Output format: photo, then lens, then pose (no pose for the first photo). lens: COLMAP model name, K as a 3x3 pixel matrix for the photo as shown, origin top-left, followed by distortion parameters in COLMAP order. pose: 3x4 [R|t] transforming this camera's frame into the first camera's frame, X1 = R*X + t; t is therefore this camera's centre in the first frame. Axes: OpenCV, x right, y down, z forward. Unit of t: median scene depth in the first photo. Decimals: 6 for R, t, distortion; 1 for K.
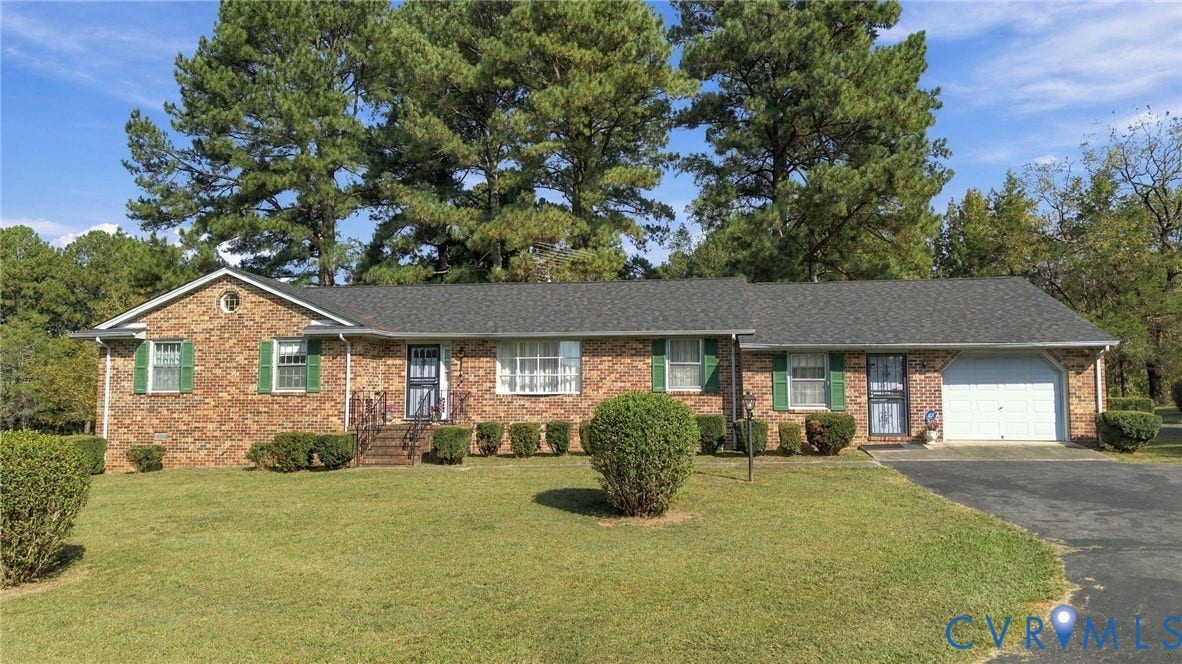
lens RADIAL K [[757.5, 0, 591.0], [0, 757.5, 332.0], [0, 0, 1]] dist [0.086694, -0.115781]
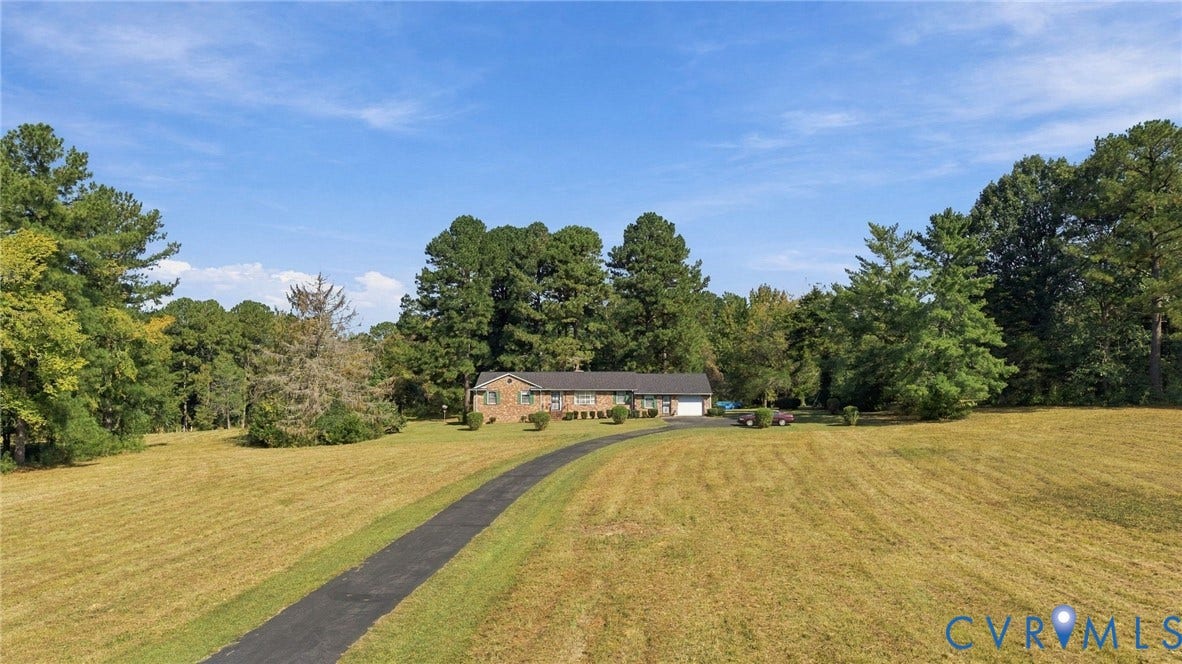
lens RADIAL K [[757.5, 0, 591.0], [0, 757.5, 332.0], [0, 0, 1]] dist [0.086694, -0.115781]
pose [[0.989000, 0.012552, 0.147380, -0.677604], [-0.013162, 0.999908, 0.003161, -0.336750], [-0.147327, -0.005066, 0.989075, -3.187291]]
